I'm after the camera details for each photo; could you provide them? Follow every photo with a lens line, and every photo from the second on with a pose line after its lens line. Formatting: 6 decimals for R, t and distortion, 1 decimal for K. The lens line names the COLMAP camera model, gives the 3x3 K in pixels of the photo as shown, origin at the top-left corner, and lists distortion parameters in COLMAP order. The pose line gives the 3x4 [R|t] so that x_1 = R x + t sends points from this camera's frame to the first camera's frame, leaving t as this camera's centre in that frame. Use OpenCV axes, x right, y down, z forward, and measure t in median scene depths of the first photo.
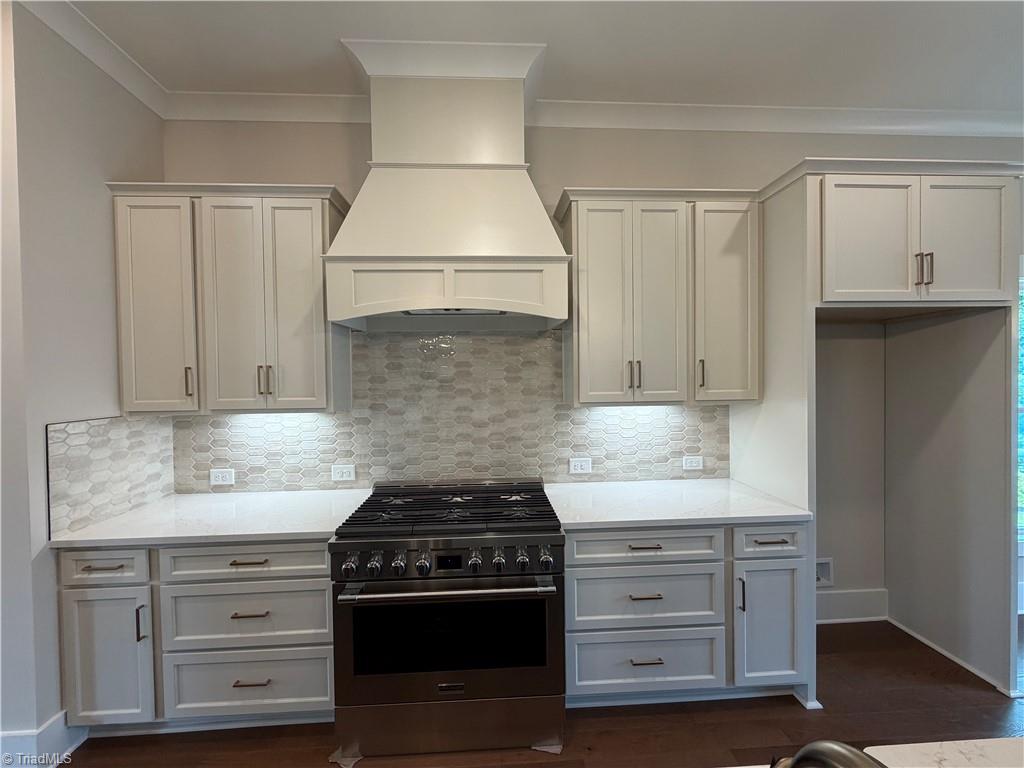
lens RADIAL K [[408.4, 0, 509.8], [0, 408.4, 384.3], [0, 0, 1]] dist [0.000451, -0.000003]
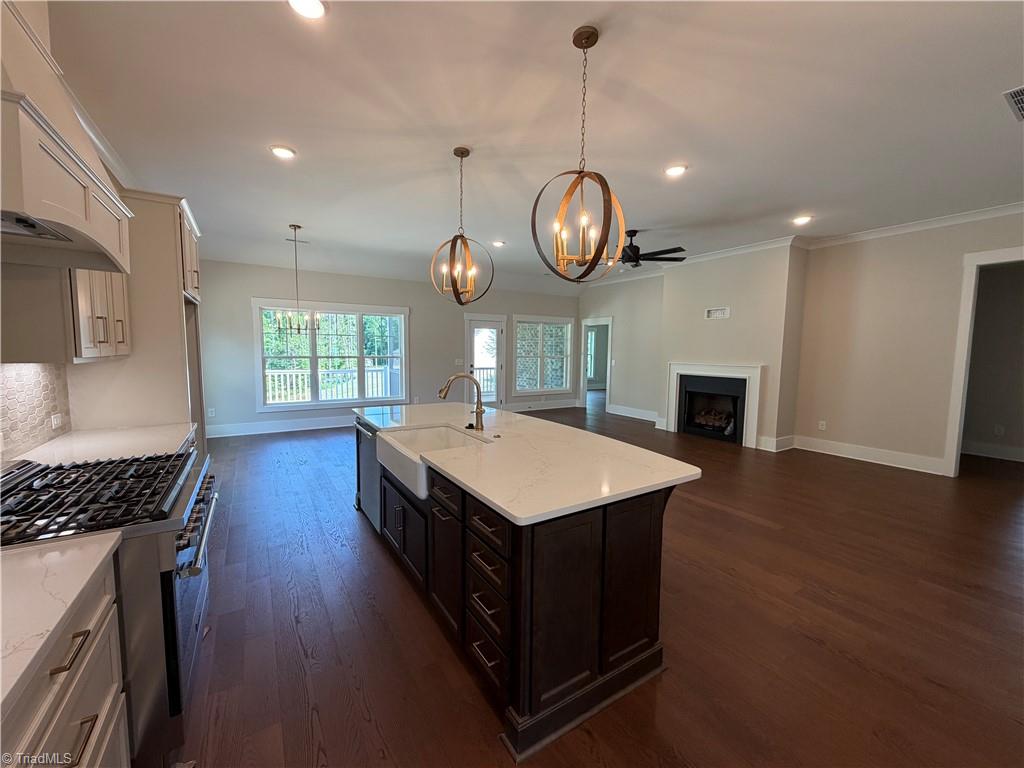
lens RADIAL K [[408.4, 0, 511.0], [0, 408.4, 383.4], [0, 0, 1]] dist [0.000451, -0.000003]
pose [[-0.486773, -0.065919, 0.871038, -1.031369], [0.010048, 0.996660, 0.081041, 0.033904], [-0.873471, 0.048200, -0.484484, 0.553198]]
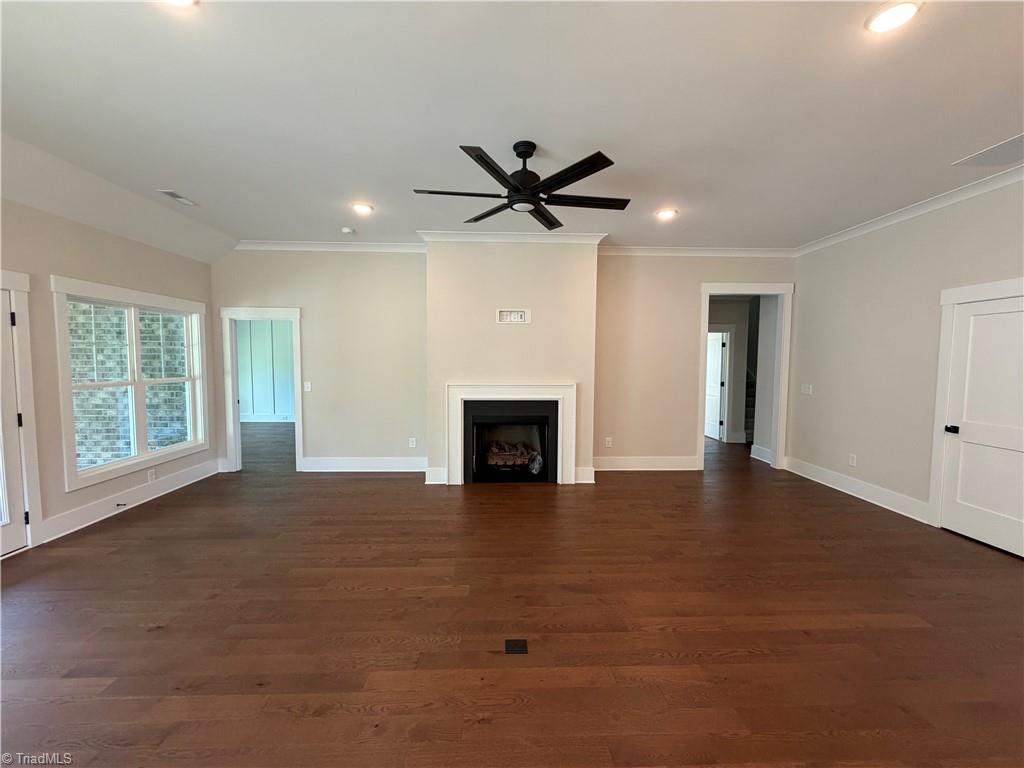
lens RADIAL K [[408.4, 0, 512.9], [0, 408.4, 383.7], [0, 0, 1]] dist [0.000451, -0.000003]
pose [[-0.999793, 0.007514, 0.018894, 0.826223], [0.008987, 0.996822, 0.079155, -0.027025], [-0.018239, 0.079308, -0.996683, 0.037153]]
